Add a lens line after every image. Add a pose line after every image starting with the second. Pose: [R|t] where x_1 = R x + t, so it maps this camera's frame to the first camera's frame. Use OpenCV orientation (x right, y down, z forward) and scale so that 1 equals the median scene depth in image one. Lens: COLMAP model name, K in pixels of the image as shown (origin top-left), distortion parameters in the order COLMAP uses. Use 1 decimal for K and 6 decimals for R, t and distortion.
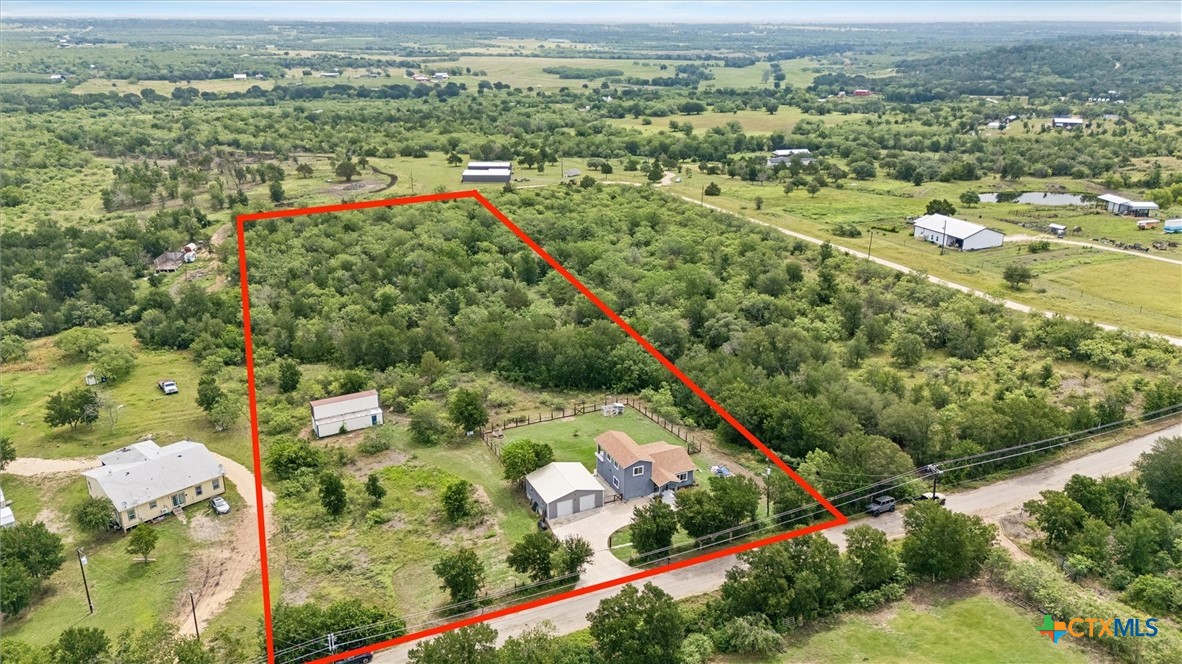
lens RADIAL K [[866.4, 0, 591.0], [0, 866.4, 332.0], [0, 0, 1]] dist [-0.011999, -0.010166]
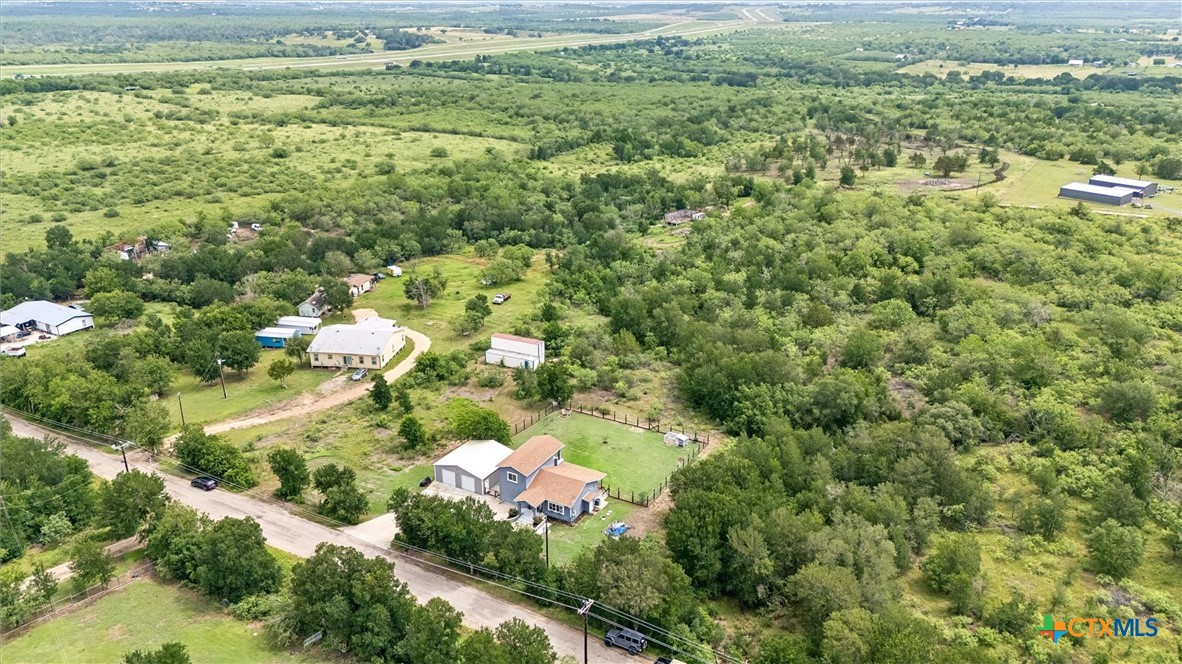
lens RADIAL K [[866.4, 0, 591.0], [0, 866.4, 332.0], [0, 0, 1]] dist [-0.011999, -0.010166]
pose [[0.543757, 0.274835, -0.792965, 0.147831], [-0.259955, 0.953545, 0.152233, -0.029351], [0.797967, 0.123357, 0.589942, 0.086231]]
